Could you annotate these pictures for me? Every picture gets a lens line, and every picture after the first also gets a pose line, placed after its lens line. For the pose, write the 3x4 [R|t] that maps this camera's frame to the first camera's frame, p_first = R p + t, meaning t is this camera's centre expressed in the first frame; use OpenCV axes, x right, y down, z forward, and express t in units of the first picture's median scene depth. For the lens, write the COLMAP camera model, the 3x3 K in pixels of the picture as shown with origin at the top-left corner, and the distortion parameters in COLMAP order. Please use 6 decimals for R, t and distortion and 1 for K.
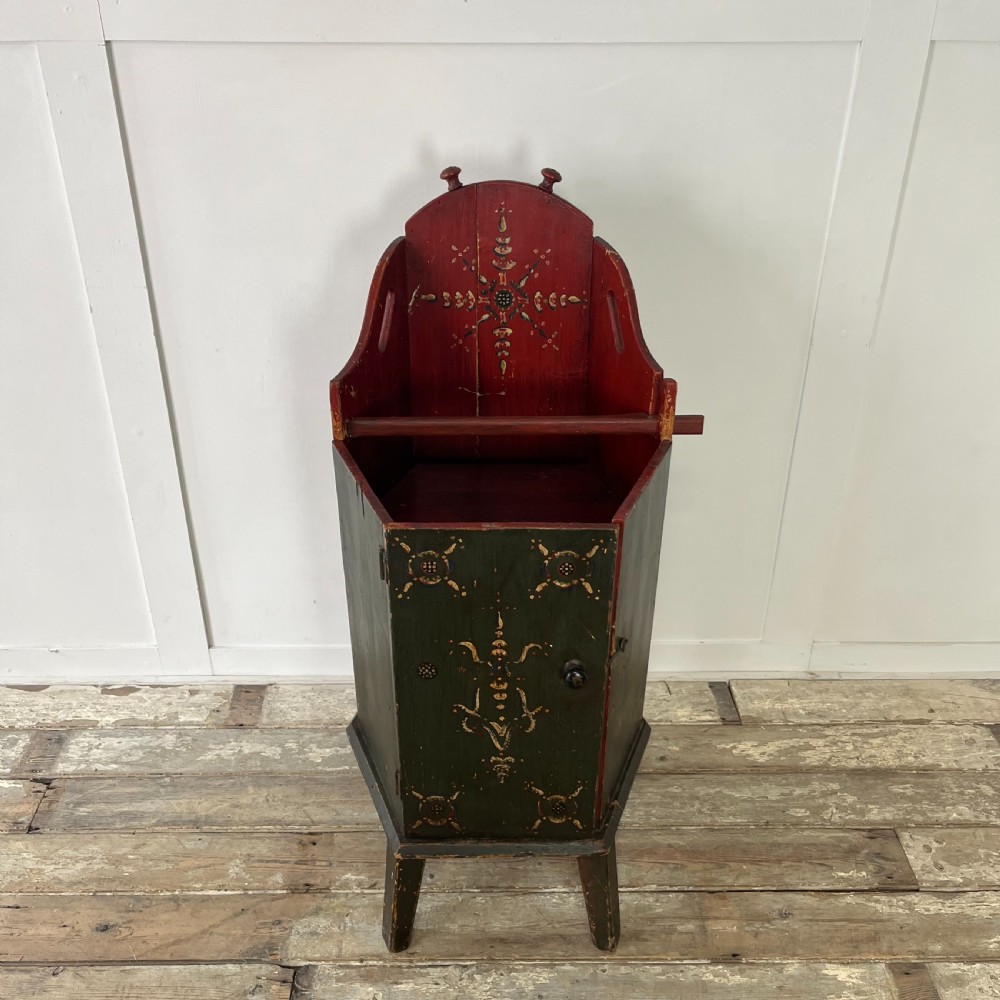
lens RADIAL K [[990.0, 0, 500.0], [0, 990.0, 500.0], [0, 0, 1]] dist [0.042271, -0.034116]
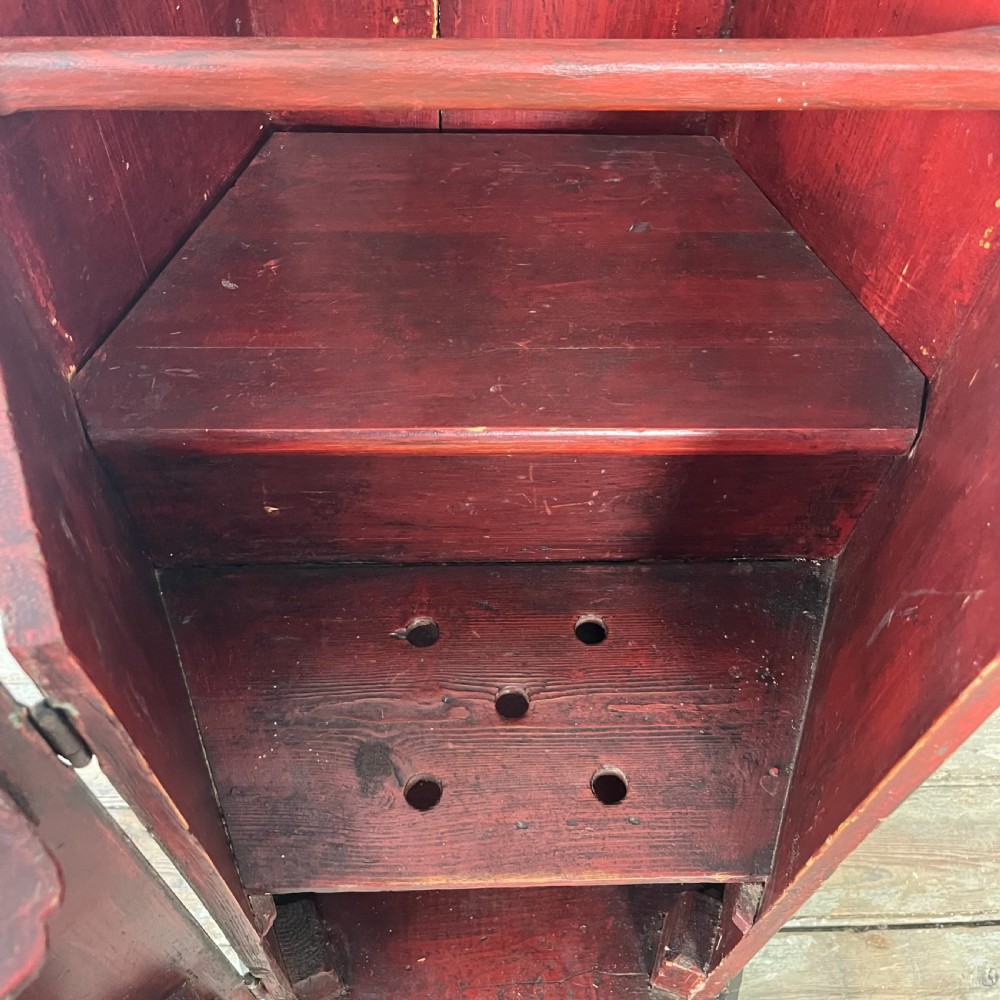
lens RADIAL K [[980.2, 0, 490.0], [0, 980.2, 455.3], [0, 0, 1]] dist [0.001176, -0.001835]
pose [[0.999525, -0.002180, 0.030733, -0.014029], [-0.010774, 0.909792, 0.414925, -0.080913], [-0.028865, -0.415059, 0.909336, 0.610537]]
